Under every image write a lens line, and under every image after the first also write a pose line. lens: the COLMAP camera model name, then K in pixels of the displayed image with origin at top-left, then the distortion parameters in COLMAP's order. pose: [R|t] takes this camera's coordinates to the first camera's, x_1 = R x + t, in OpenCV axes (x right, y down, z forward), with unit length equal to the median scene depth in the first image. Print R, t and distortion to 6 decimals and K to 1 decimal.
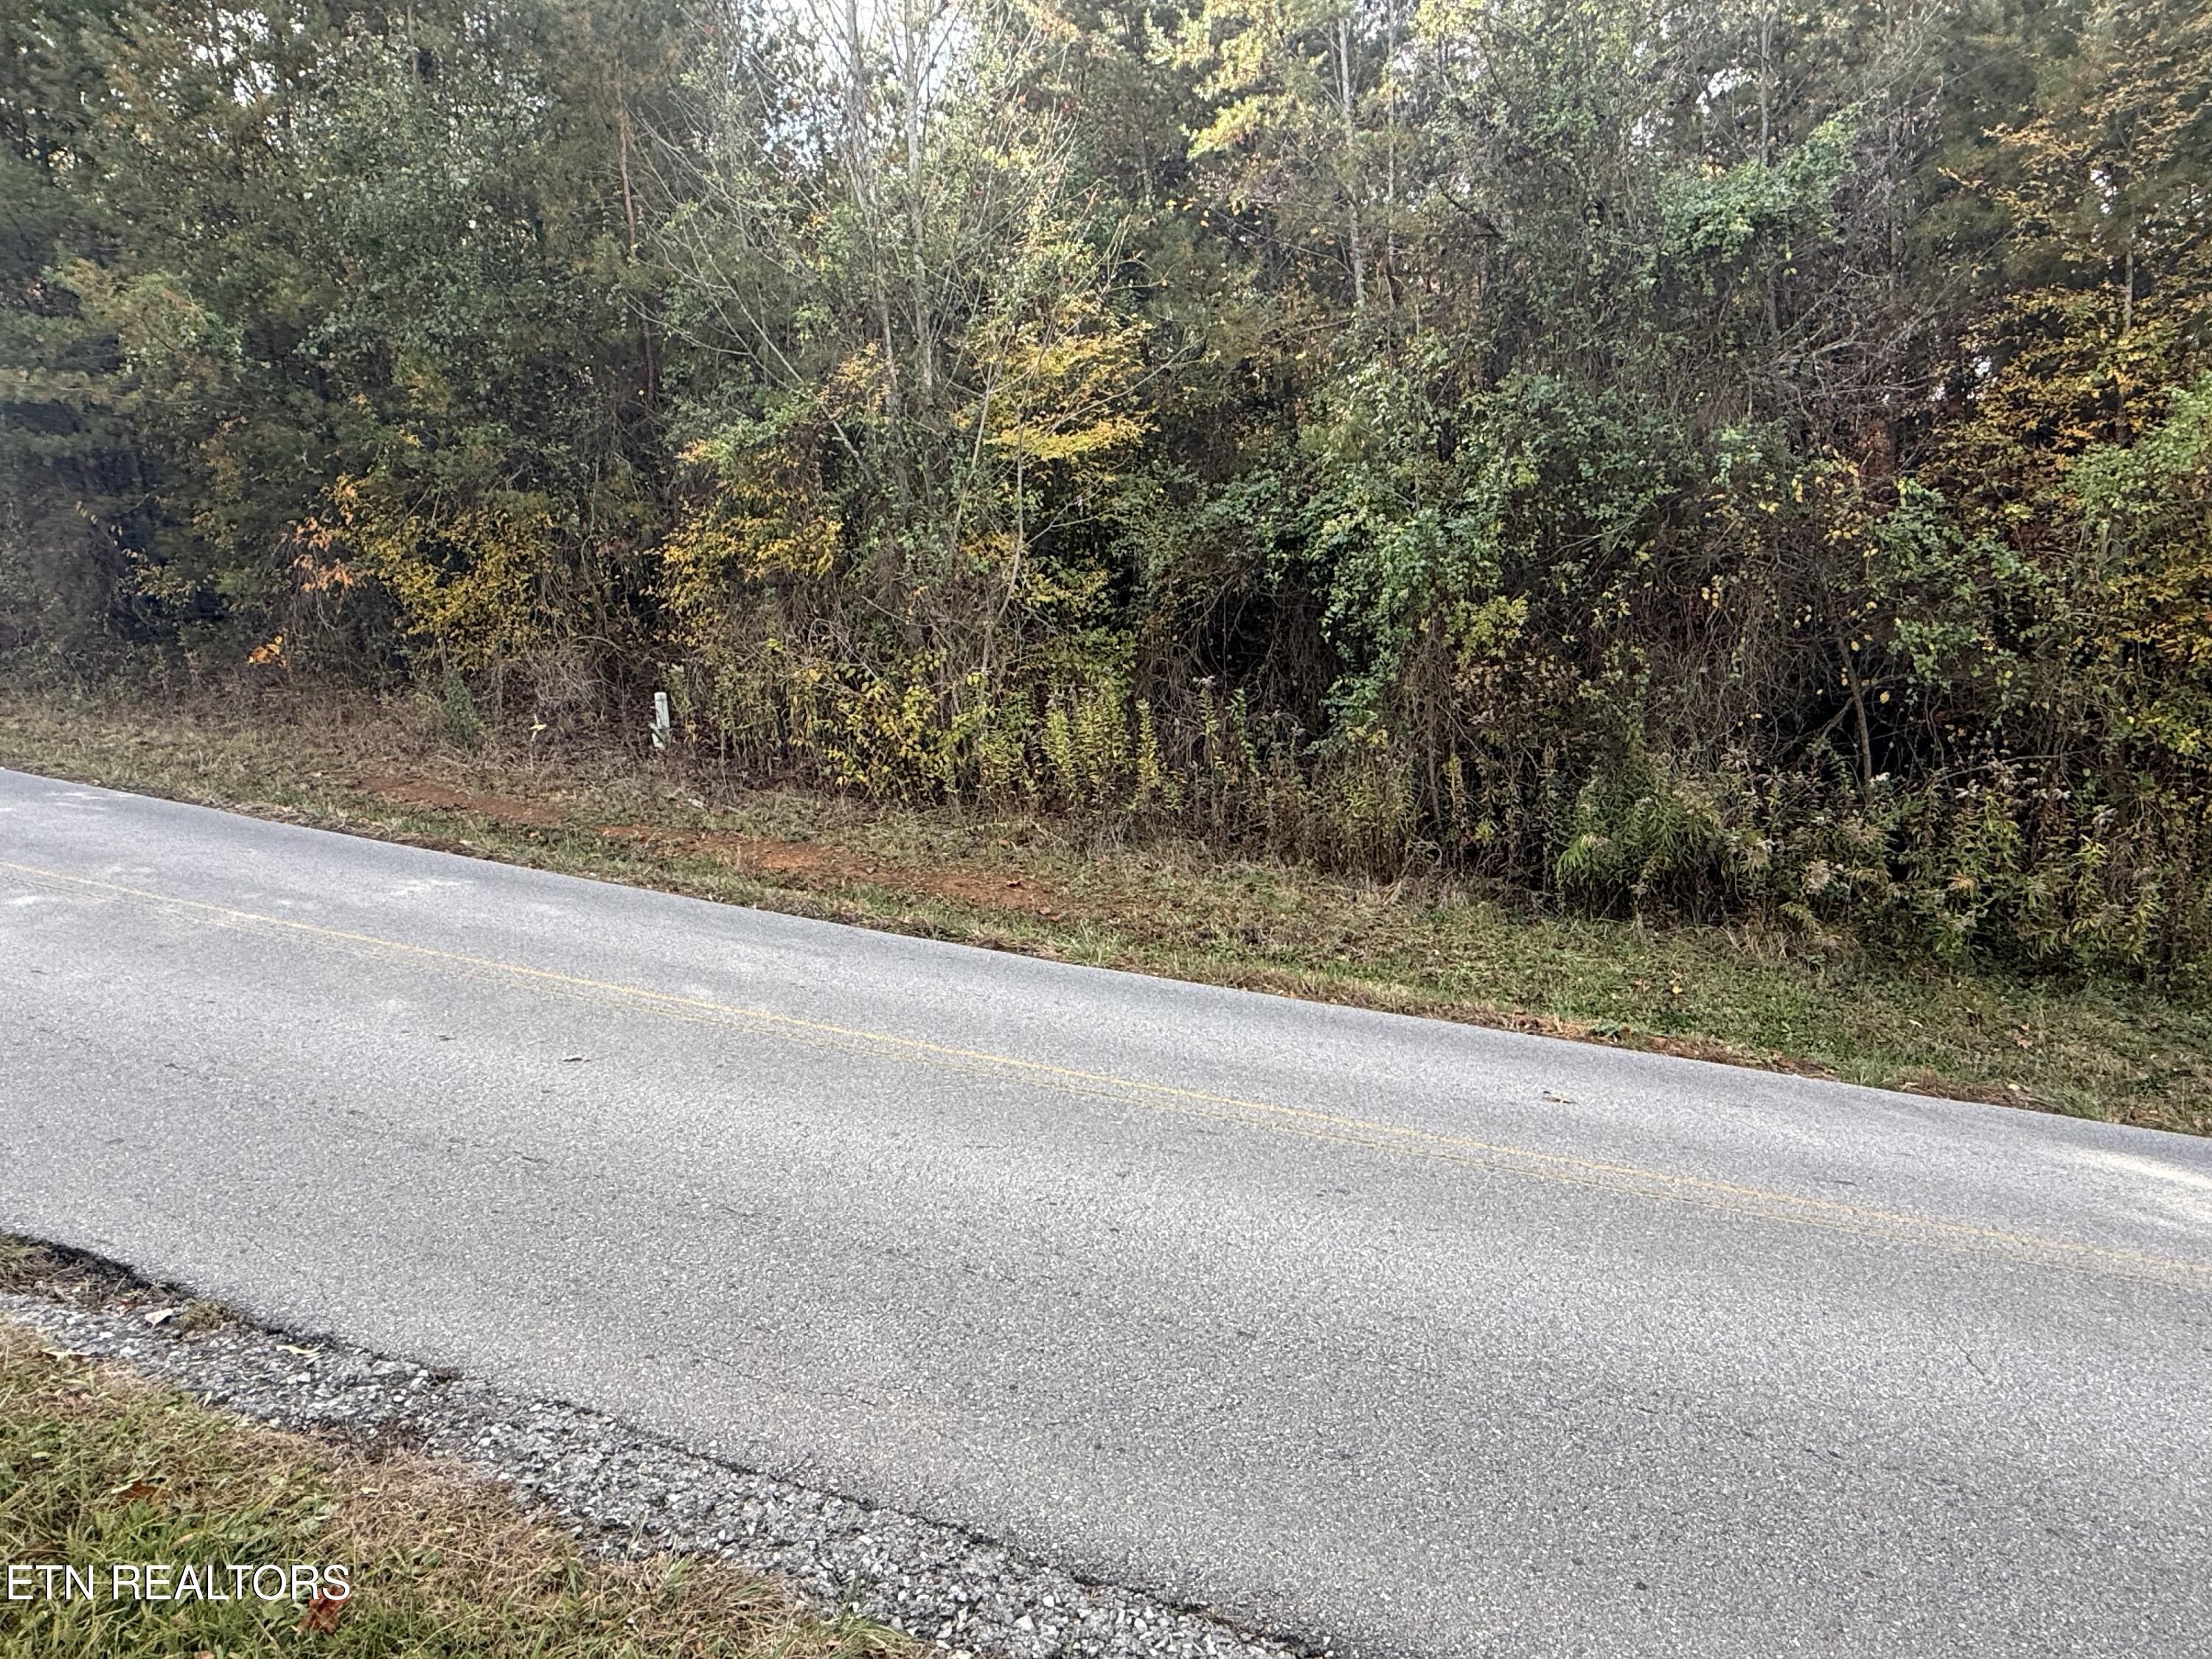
lens RADIAL K [[1302.4, 0, 1103.0], [0, 1302.4, 820.5], [0, 0, 1]] dist [0.000130, 0.000775]
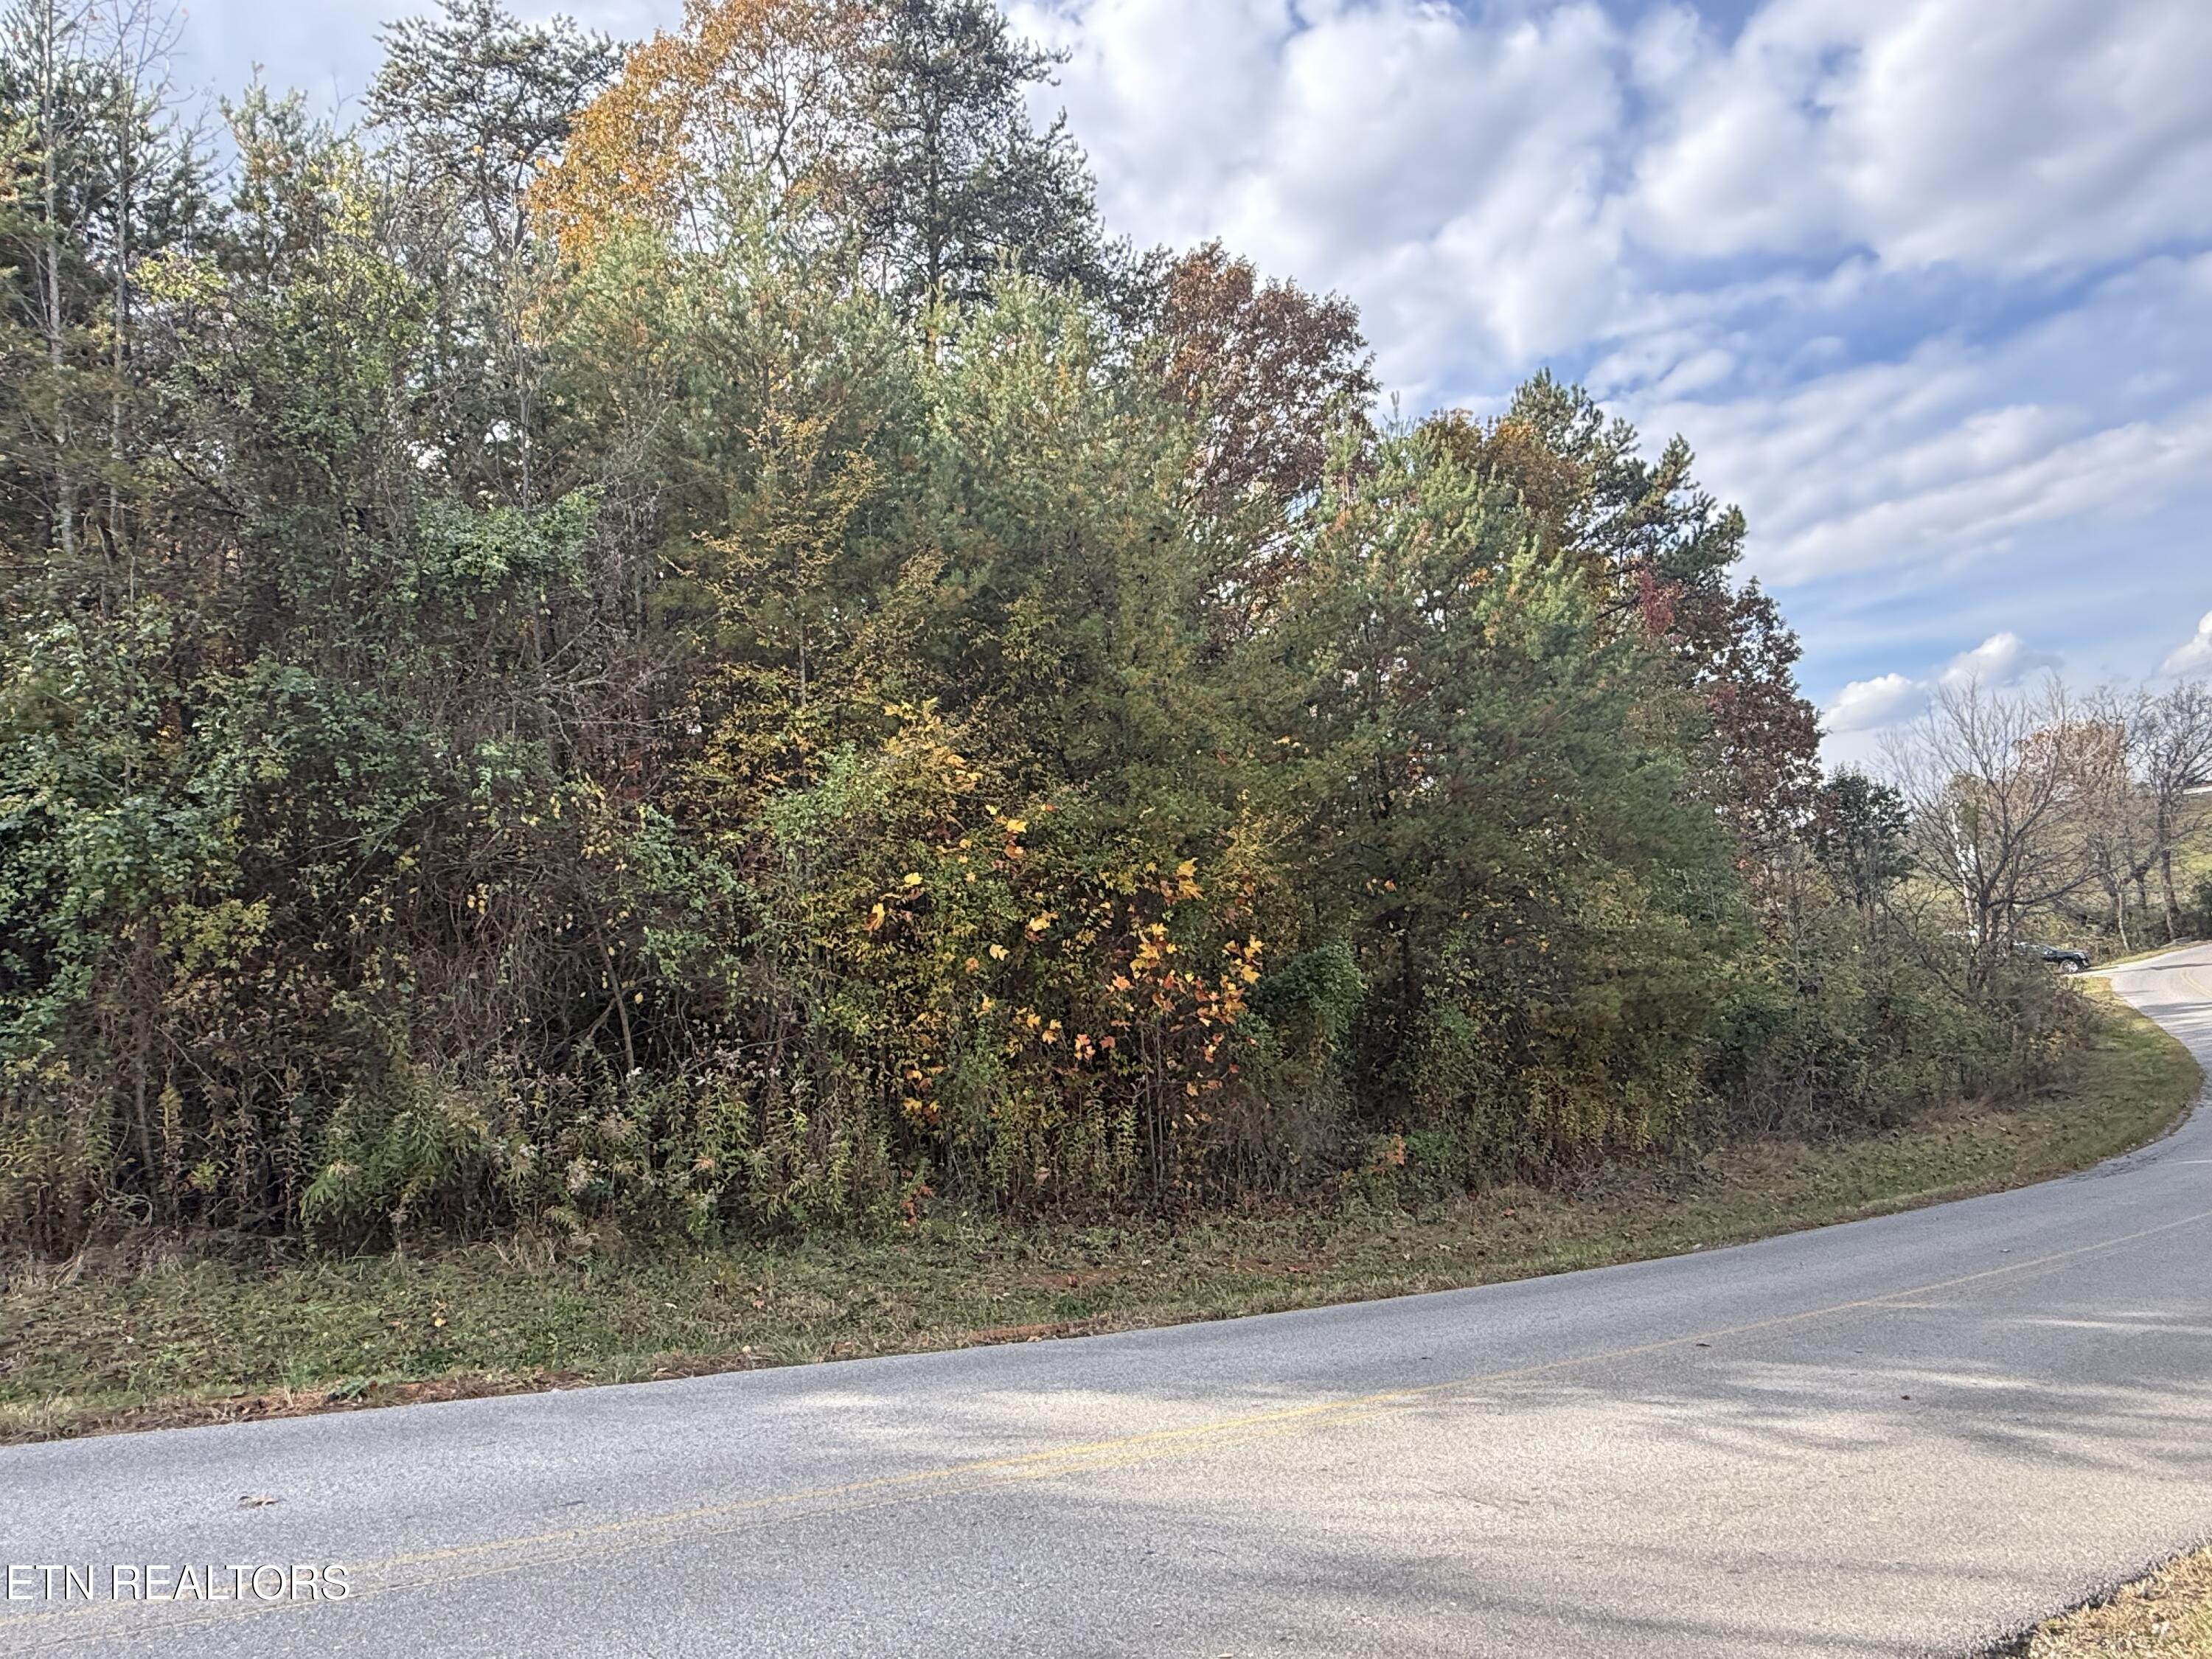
lens RADIAL K [[1302.4, 0, 1106.3], [0, 1302.4, 820.0], [0, 0, 1]] dist [0.000130, 0.000775]
pose [[0.658424, 0.064150, 0.749908, 0.028079], [0.104751, 0.978853, -0.175708, -0.007291], [-0.745322, 0.194244, 0.637781, -0.018689]]
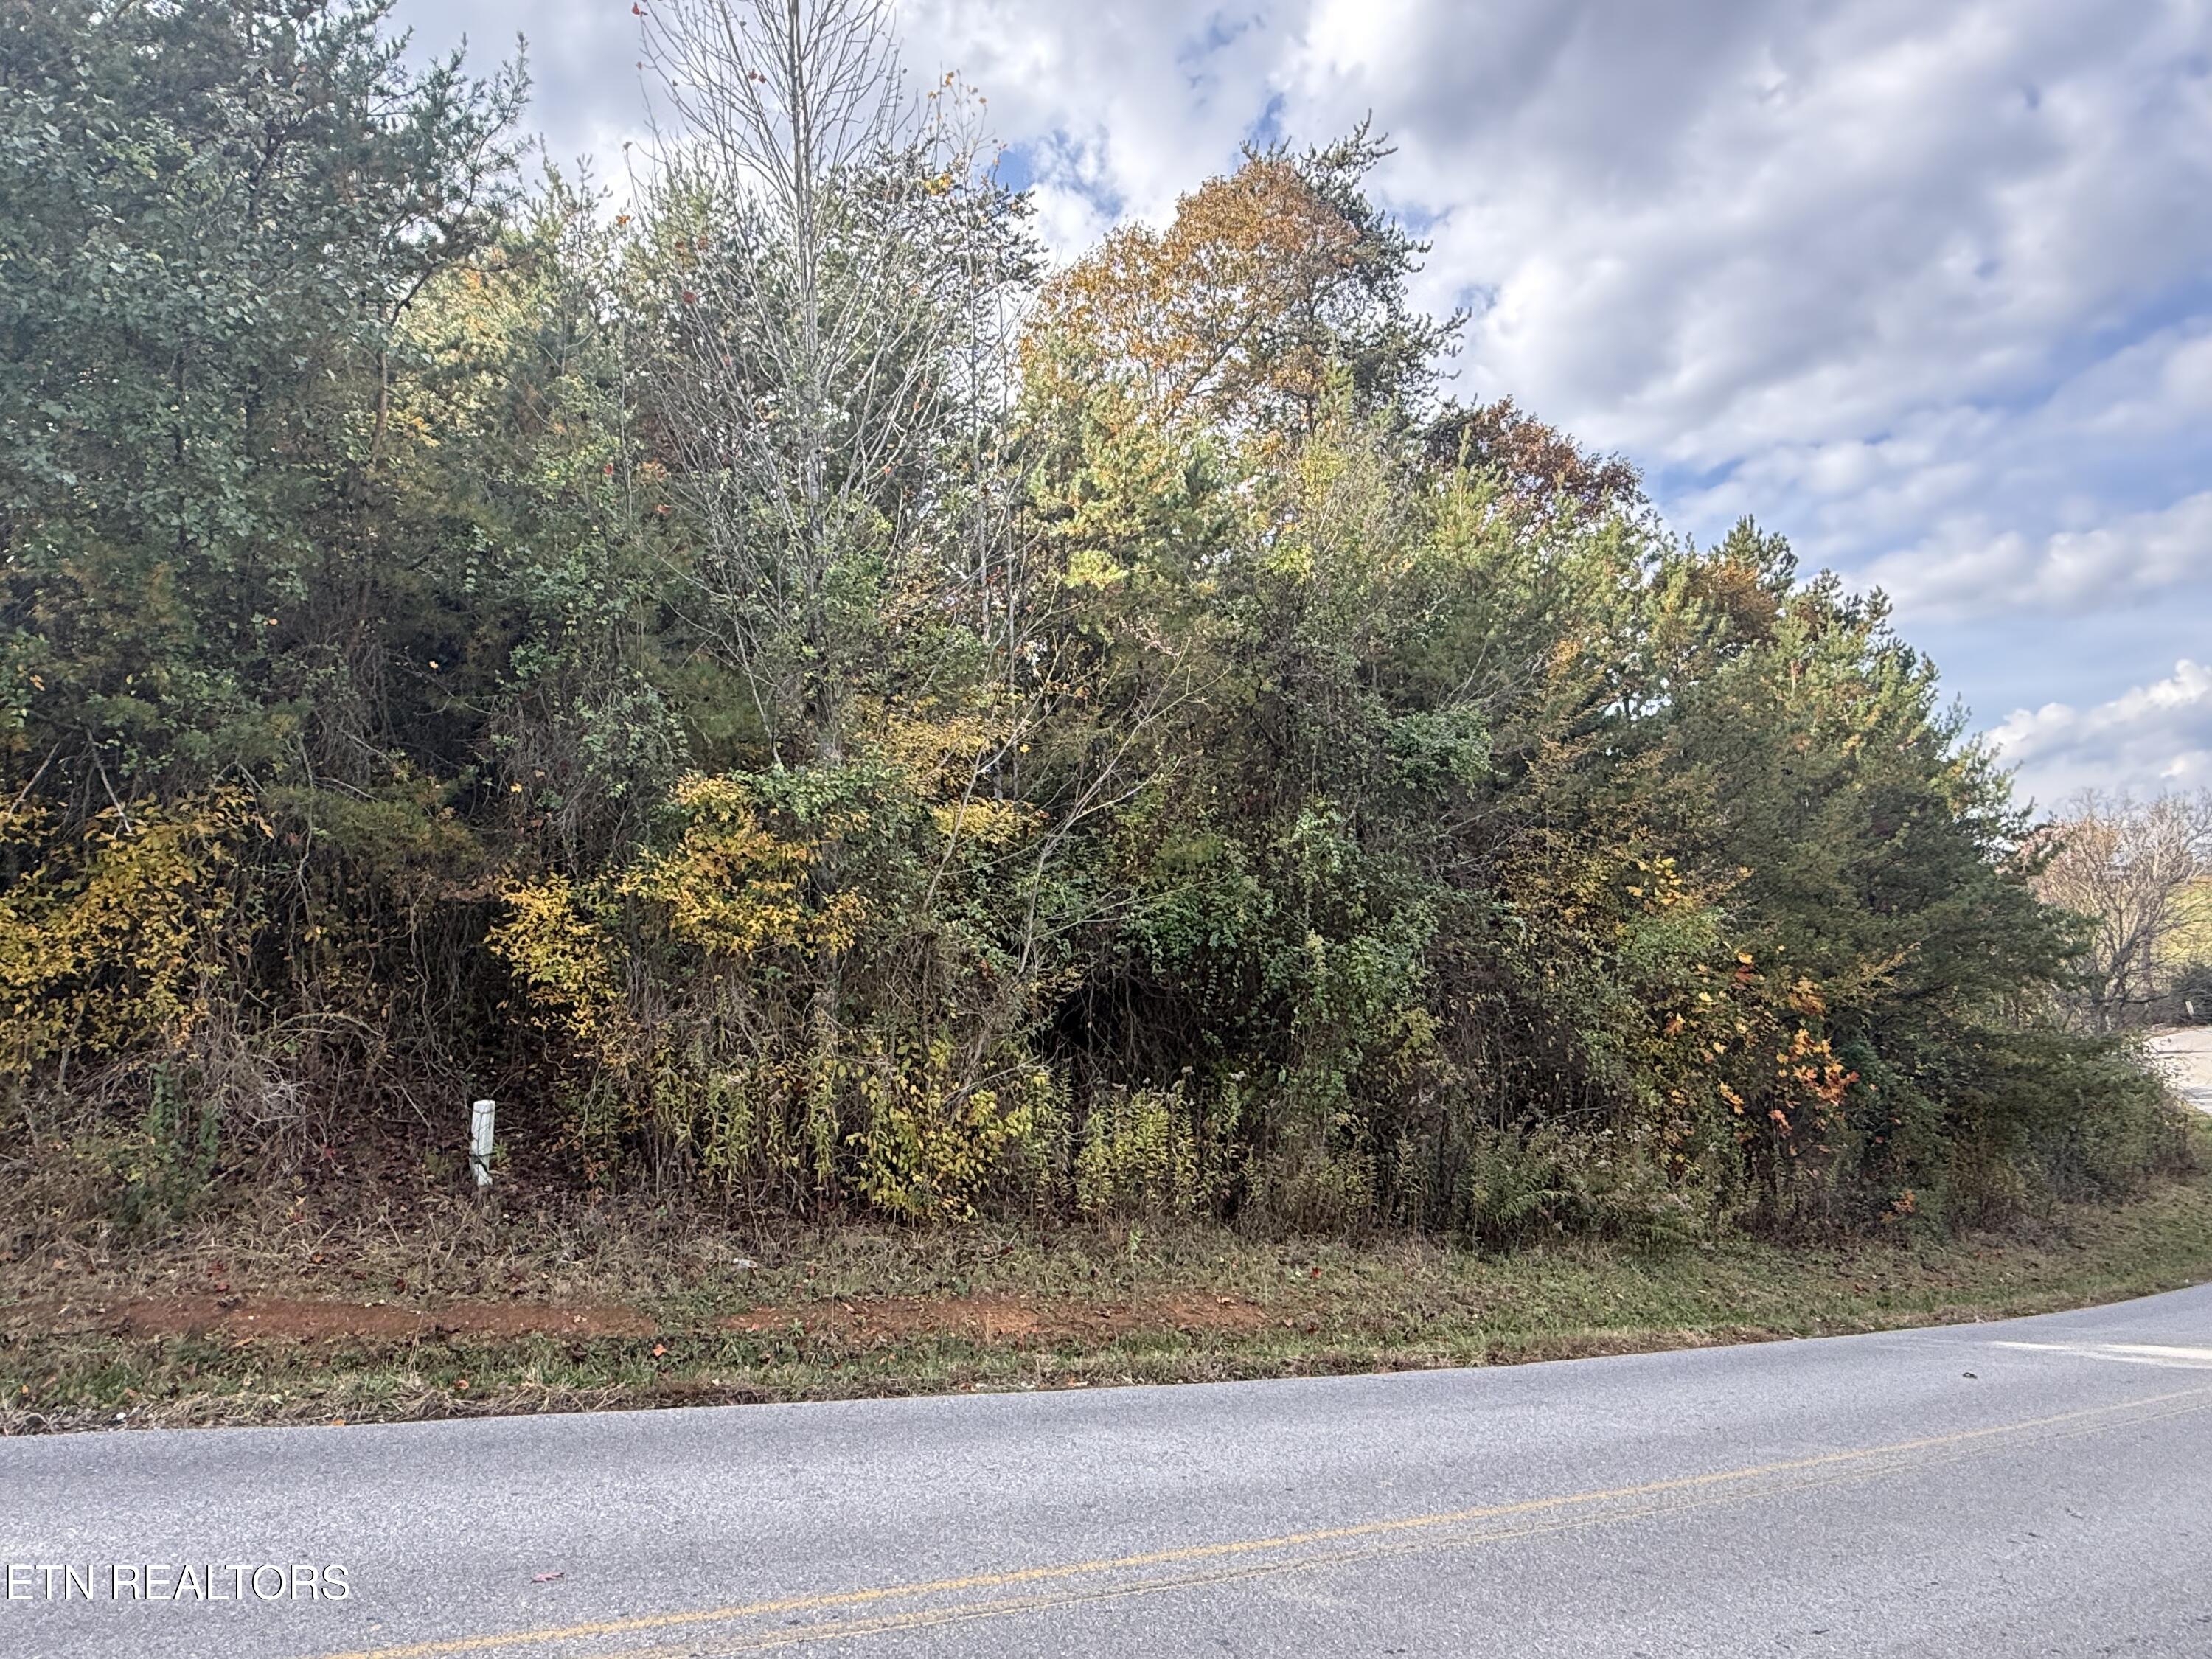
lens RADIAL K [[1302.4, 0, 1110.1], [0, 1302.4, 817.5], [0, 0, 1]] dist [0.000130, 0.000775]
pose [[0.613915, 0.114578, 0.781012, -0.947077], [0.059878, 0.979800, -0.190808, -0.128694], [-0.787098, 0.163905, 0.594653, 0.432529]]
